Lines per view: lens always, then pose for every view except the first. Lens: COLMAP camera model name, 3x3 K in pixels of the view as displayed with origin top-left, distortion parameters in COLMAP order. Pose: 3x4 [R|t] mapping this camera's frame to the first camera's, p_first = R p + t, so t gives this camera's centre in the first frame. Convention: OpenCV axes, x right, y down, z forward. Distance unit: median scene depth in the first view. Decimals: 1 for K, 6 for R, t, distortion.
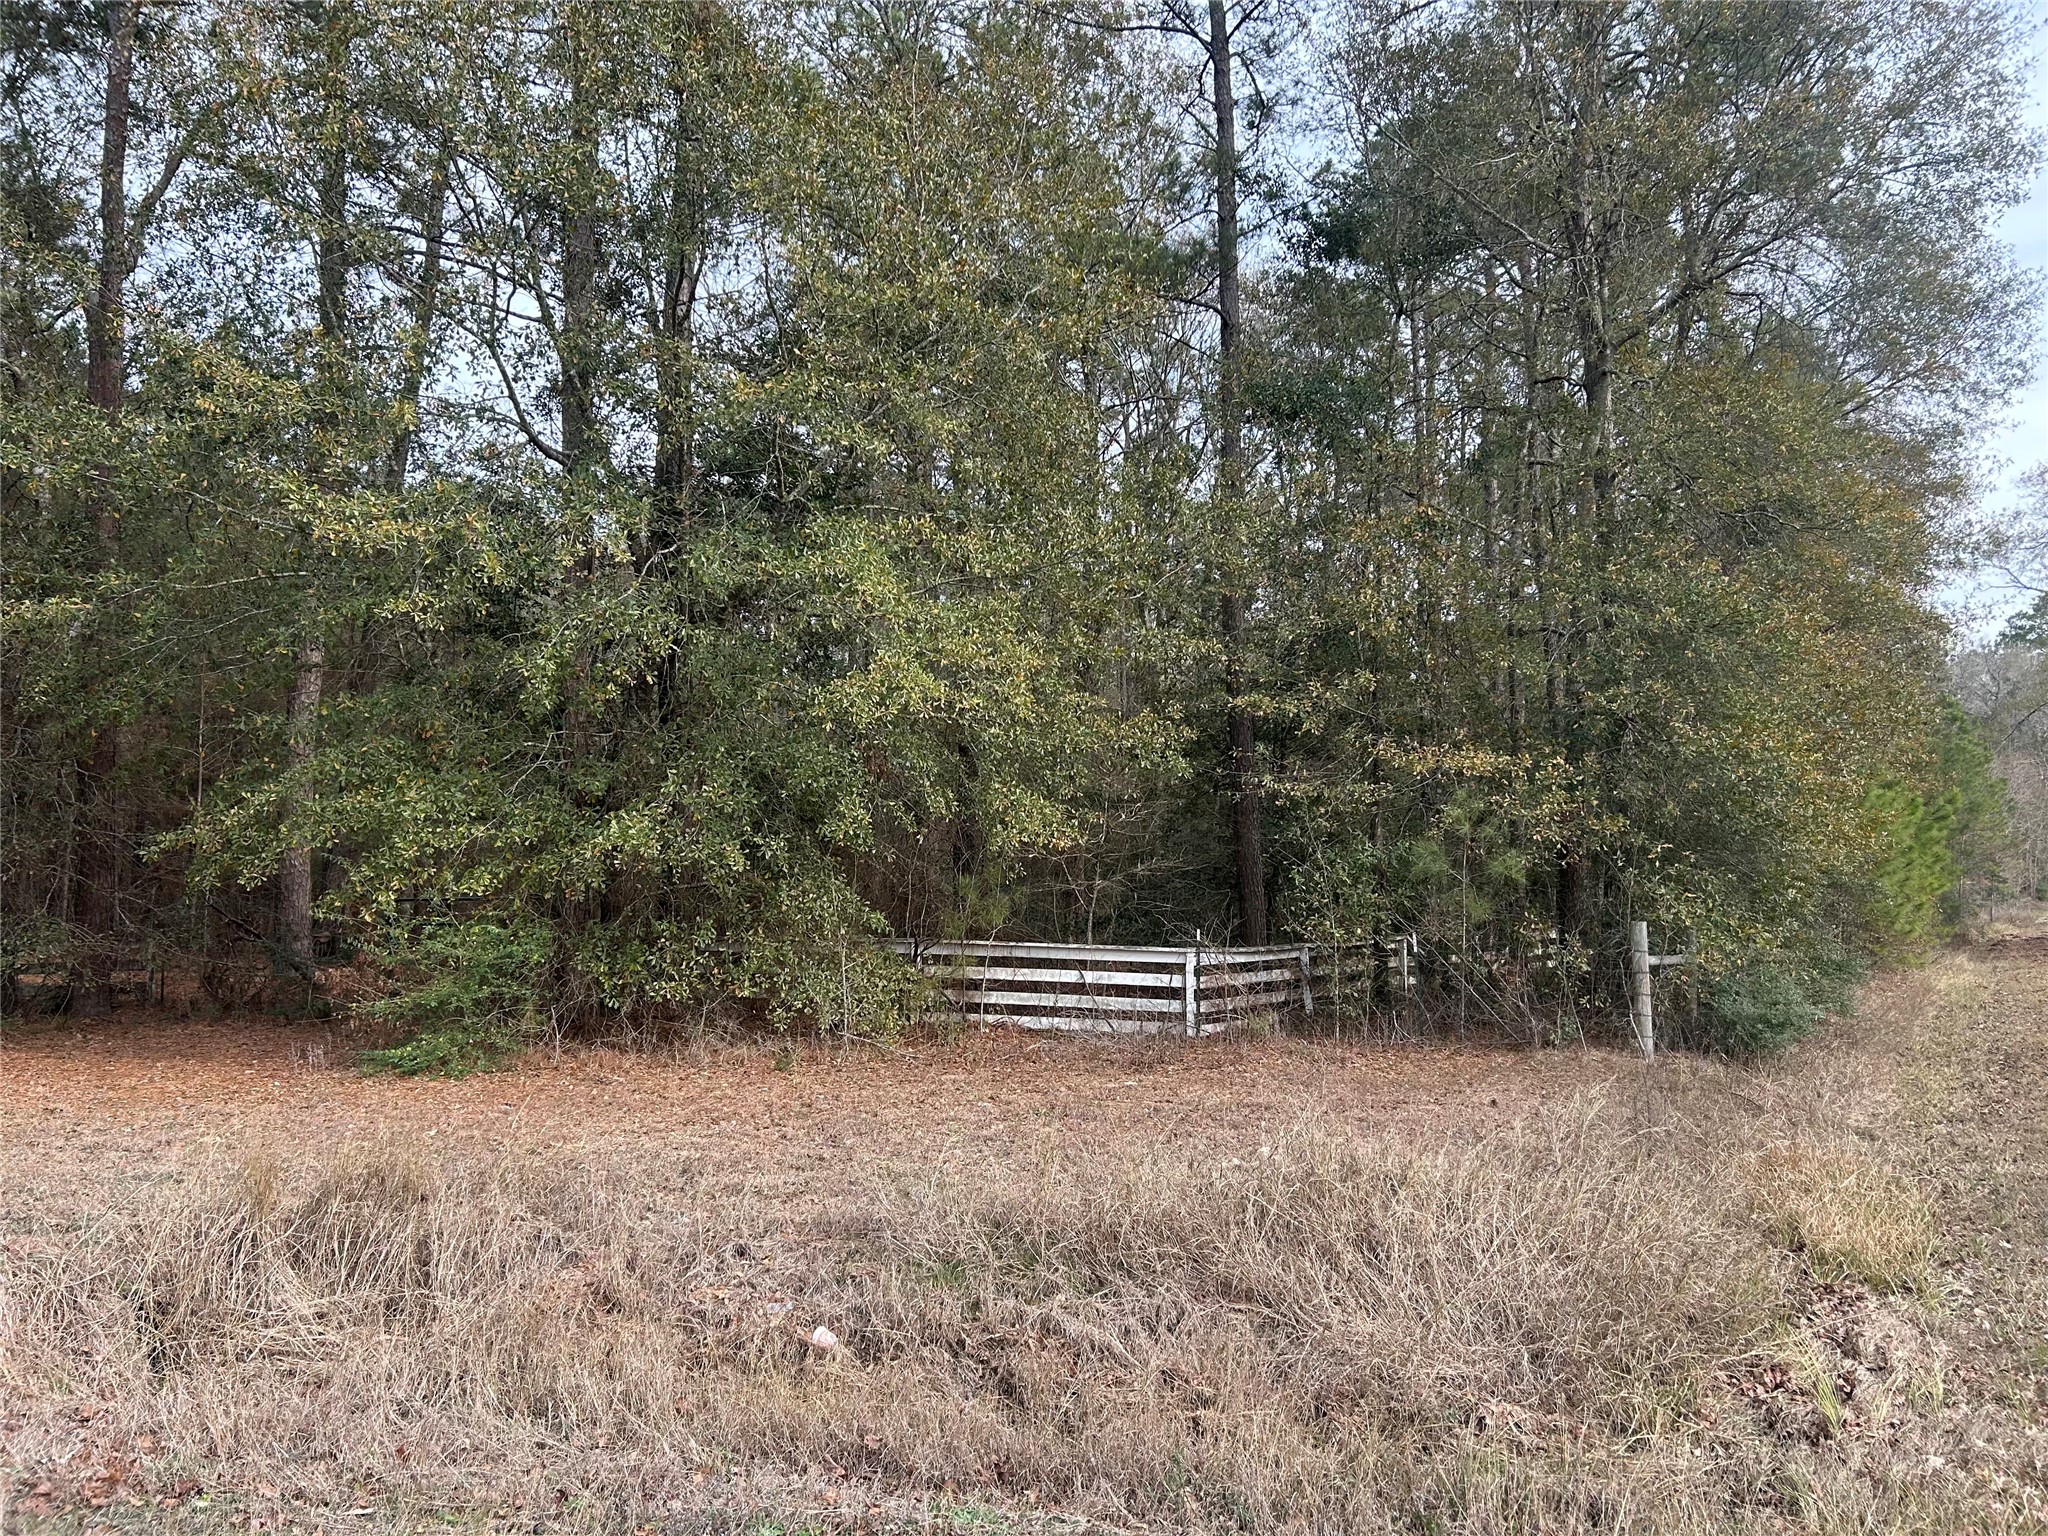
lens RADIAL K [[1554.7, 0, 1031.3], [0, 1554.7, 770.3], [0, 0, 1]] dist [0.072169, 0.001120]
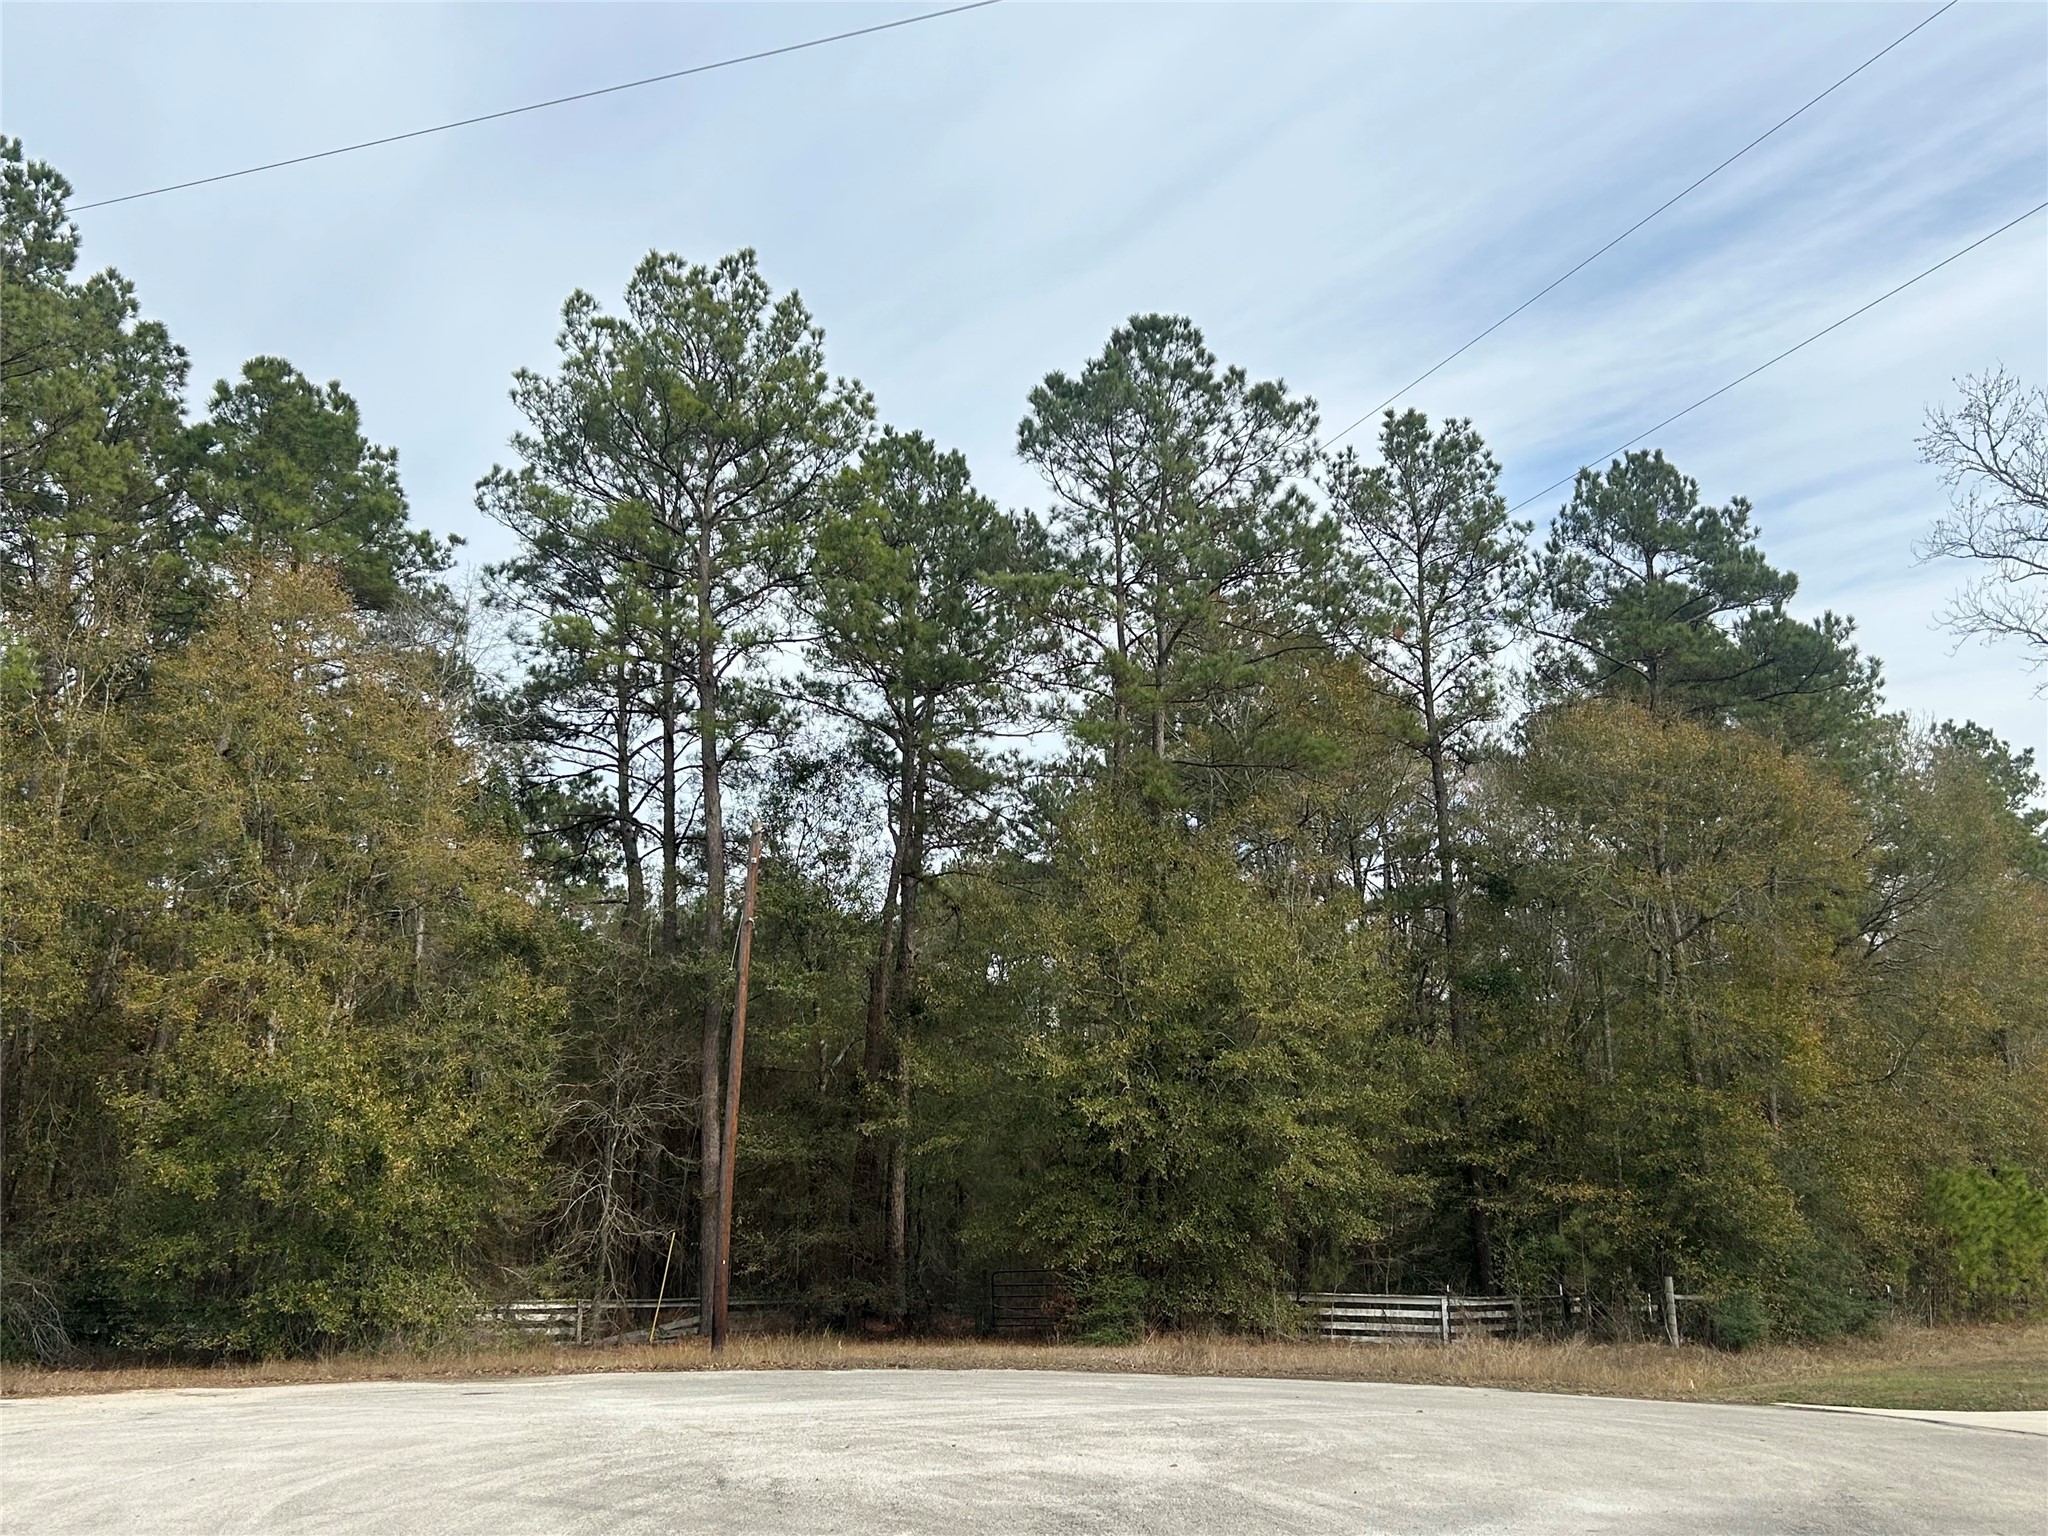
lens RADIAL K [[1997.9, 0, 1021.8], [0, 1997.9, 768.5], [0, 0, 1]] dist [0.061977, 0.000000]
pose [[0.991583, -0.041746, -0.122560, -0.076585], [0.019324, 0.983708, -0.178731, -0.085851], [0.128025, 0.174858, 0.976235, -1.534848]]
